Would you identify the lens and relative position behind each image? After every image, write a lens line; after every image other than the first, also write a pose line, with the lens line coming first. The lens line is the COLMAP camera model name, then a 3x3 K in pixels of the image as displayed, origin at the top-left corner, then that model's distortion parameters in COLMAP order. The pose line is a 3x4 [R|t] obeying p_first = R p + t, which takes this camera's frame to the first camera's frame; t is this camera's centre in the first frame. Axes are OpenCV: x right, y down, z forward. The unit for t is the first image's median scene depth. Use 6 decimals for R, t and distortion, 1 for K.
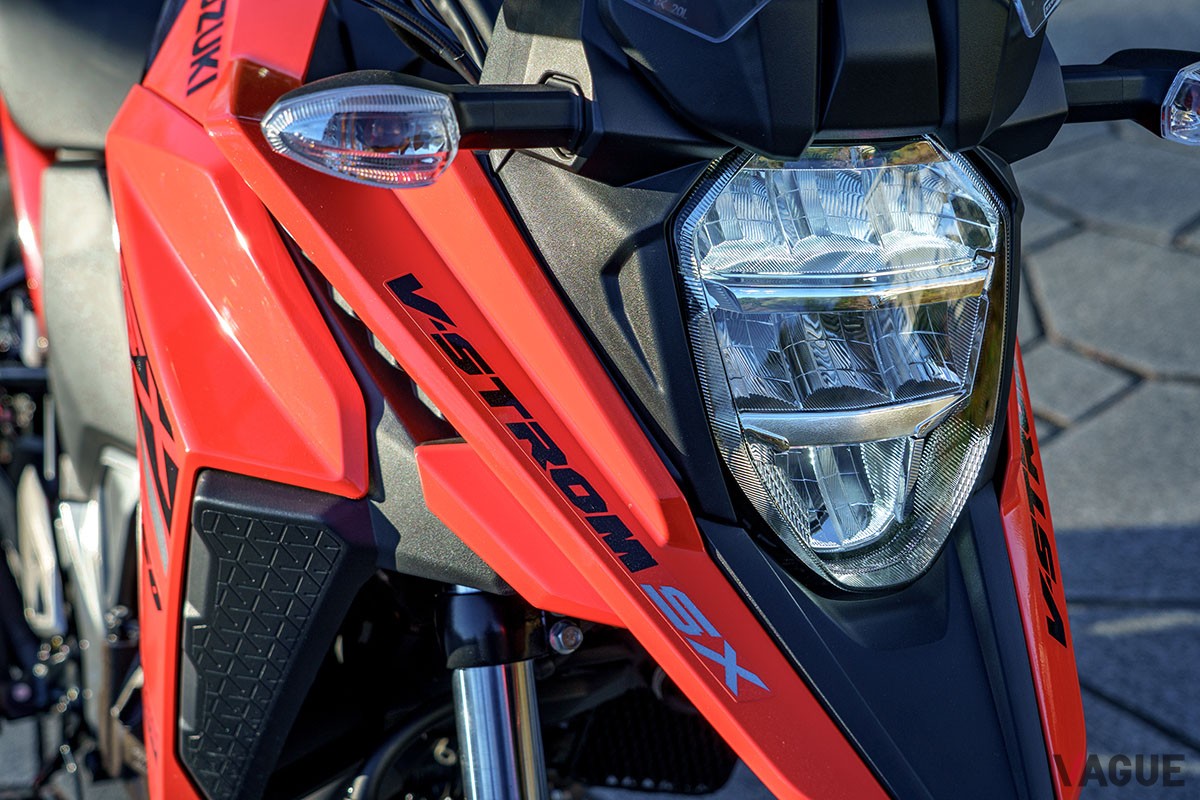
lens RADIAL K [[2148.0, 0, 600.0], [0, 2148.0, 400.0], [0, 0, 1]] dist [0.018095, 0.201223]
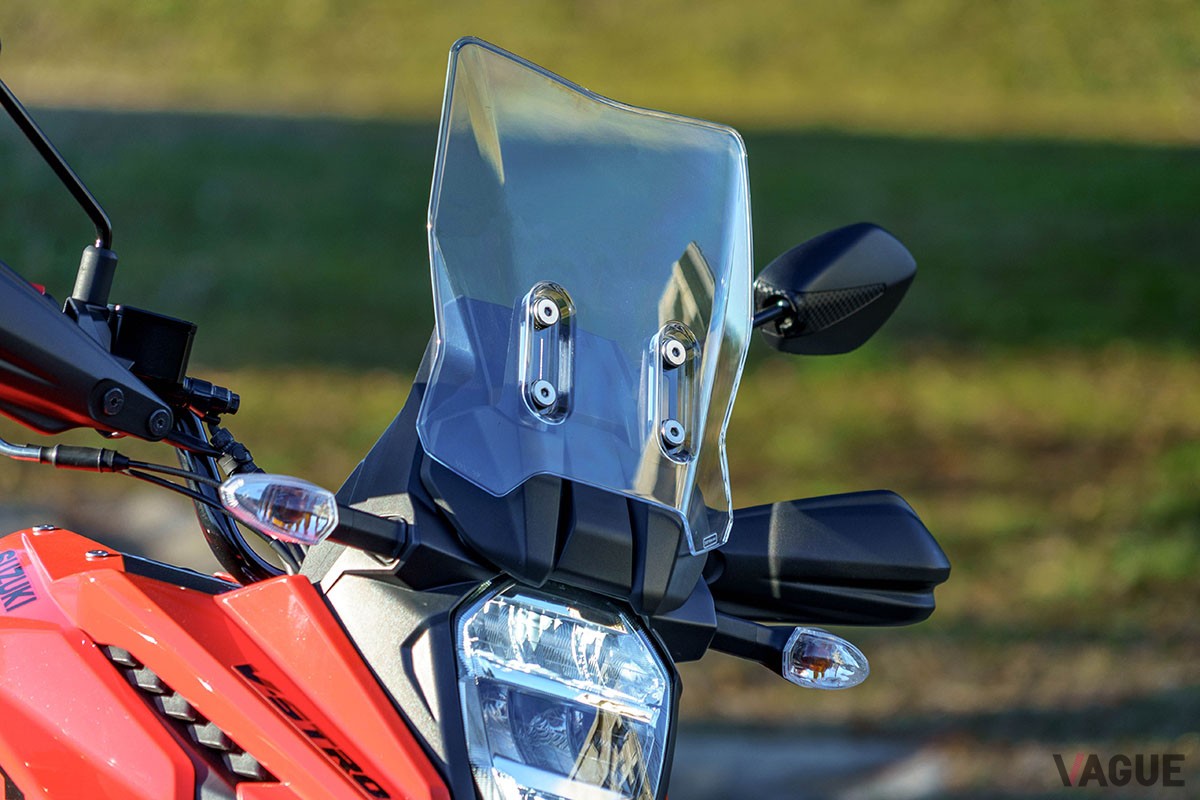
lens RADIAL K [[8319.1, 0, 600.0], [0, 8319.1, 400.0], [0, 0, 1]] dist [-0.209429, -0.185147]
pose [[0.978808, 0.144873, 0.144729, -0.706325], [-0.062597, 0.884600, -0.462131, 2.386040], [-0.194977, 0.443278, 0.874922, -4.039553]]
